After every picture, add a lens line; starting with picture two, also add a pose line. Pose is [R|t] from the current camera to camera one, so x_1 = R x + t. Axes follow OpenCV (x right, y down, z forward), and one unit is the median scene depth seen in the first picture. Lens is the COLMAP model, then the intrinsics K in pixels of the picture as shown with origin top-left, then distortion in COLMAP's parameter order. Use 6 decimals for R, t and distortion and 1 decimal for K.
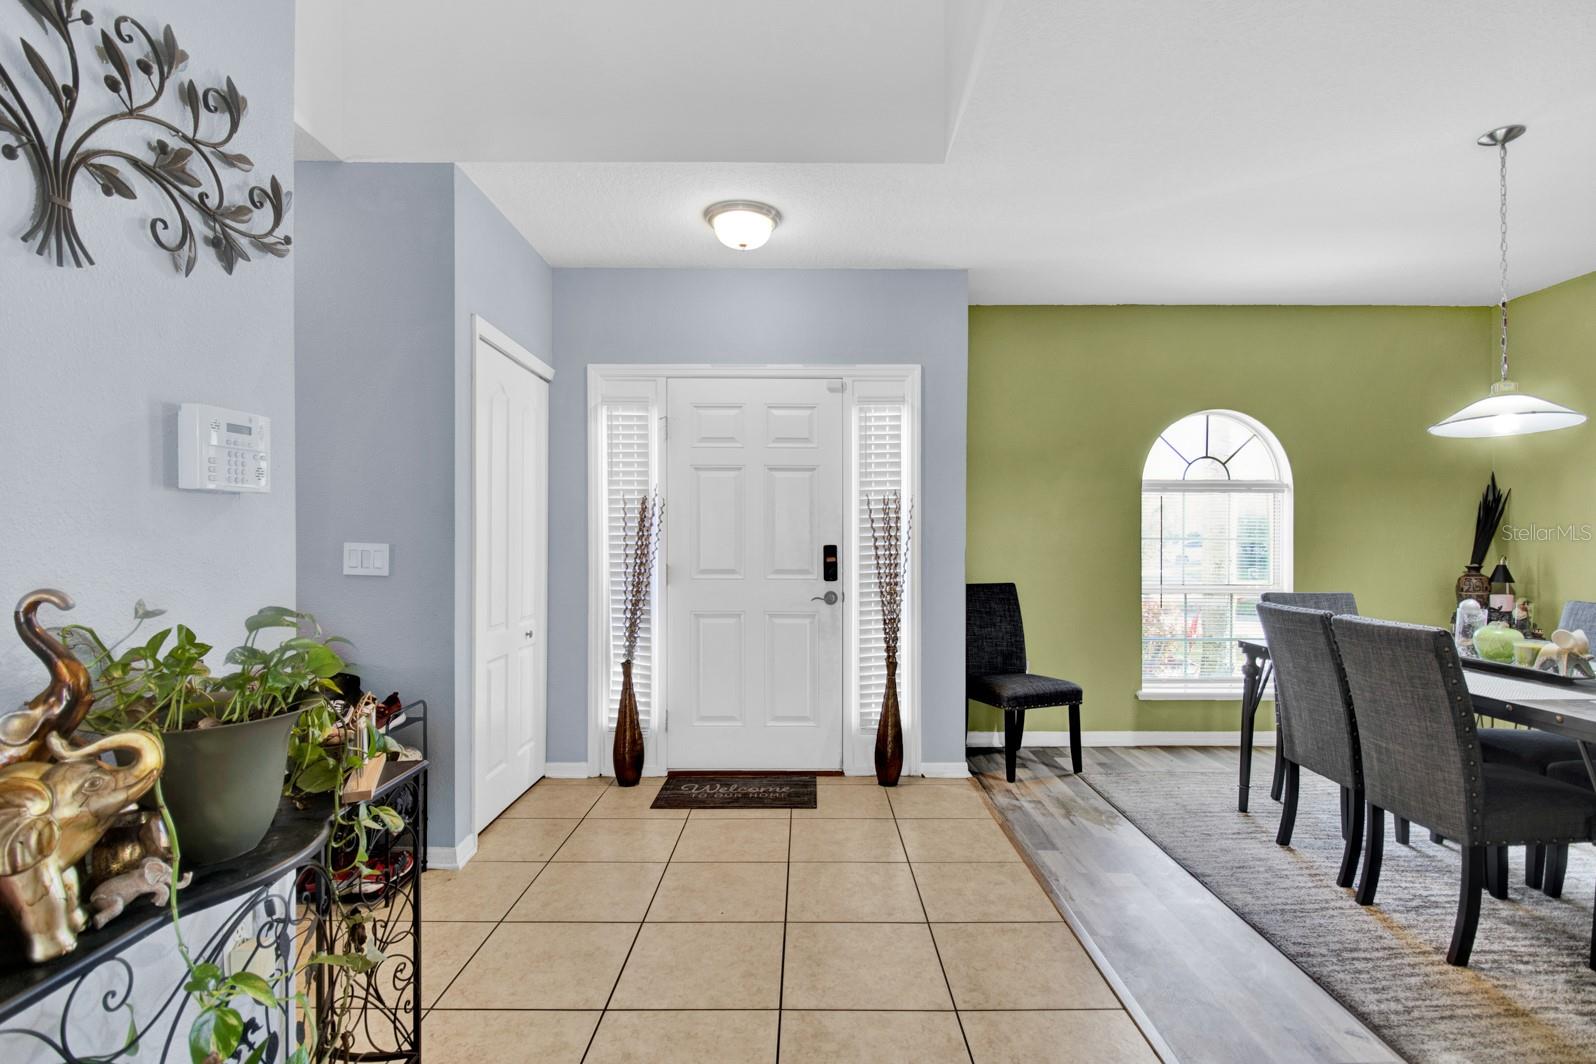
lens RADIAL K [[770.1, 0, 802.7], [0, 770.1, 533.3], [0, 0, 1]] dist [0.001643, -0.000552]
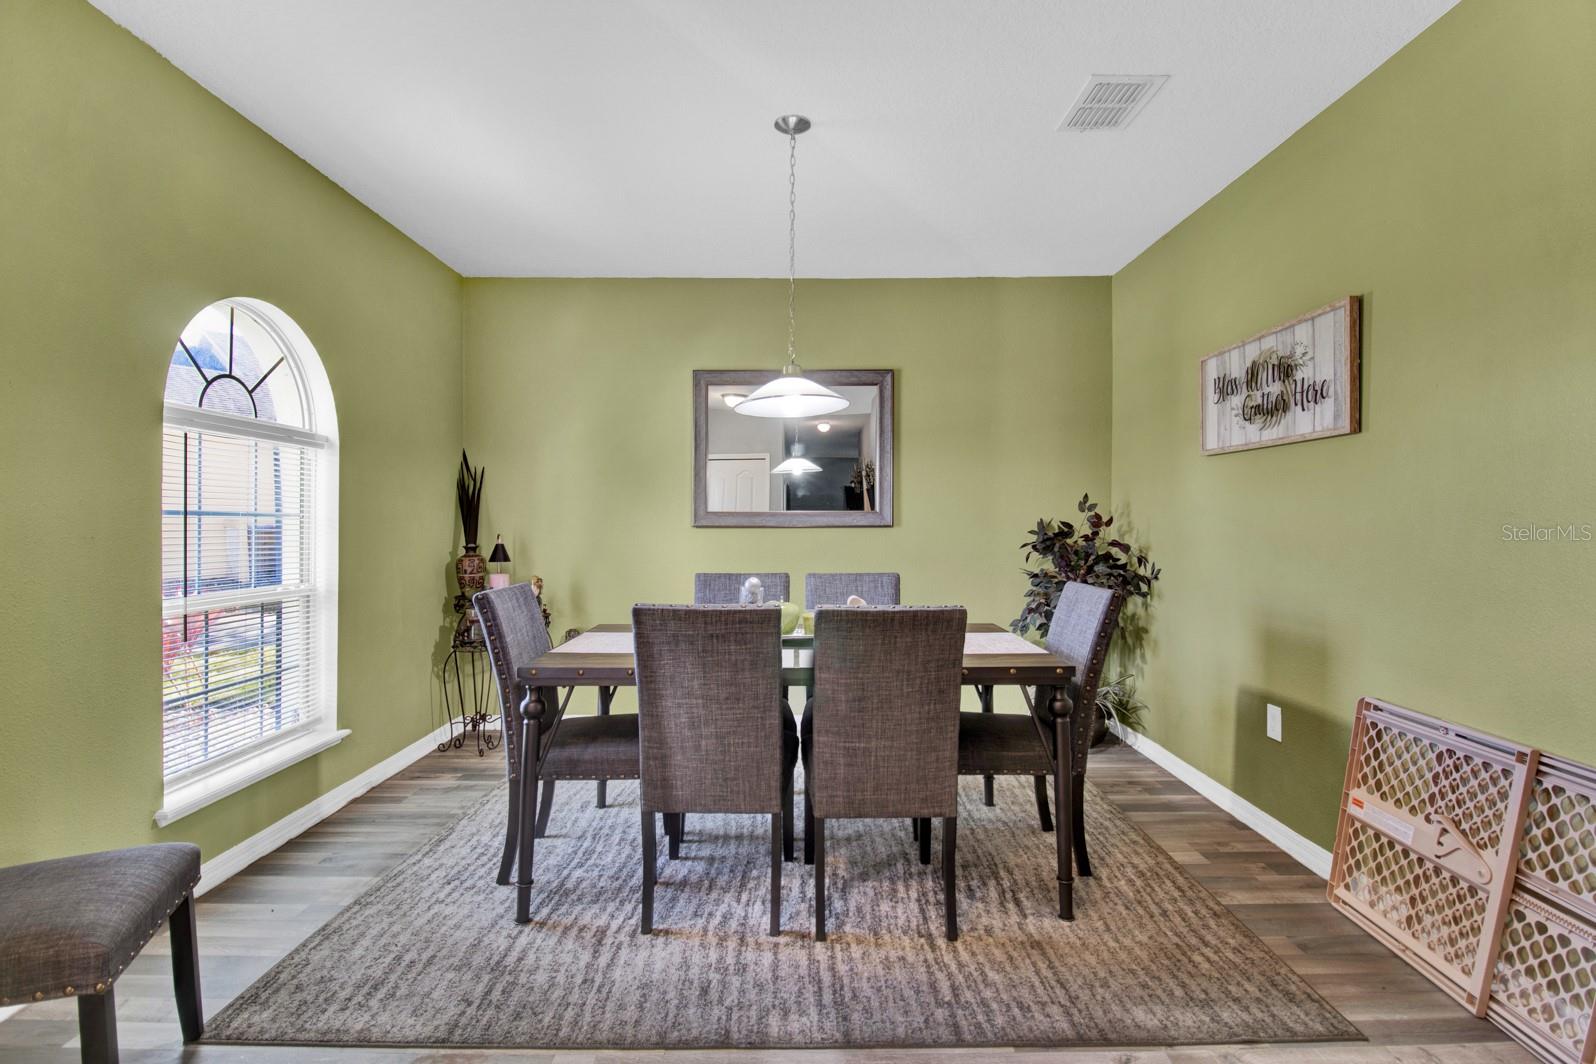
lens RADIAL K [[776.5, 0, 798.9], [0, 776.5, 525.8], [0, 0, 1]] dist [0.001022, -0.011391]
pose [[-0.006605, -0.002876, 0.999974, -0.123213], [-0.010329, 0.999943, 0.002808, 0.016246], [-0.999925, -0.010310, -0.006634, 0.932999]]
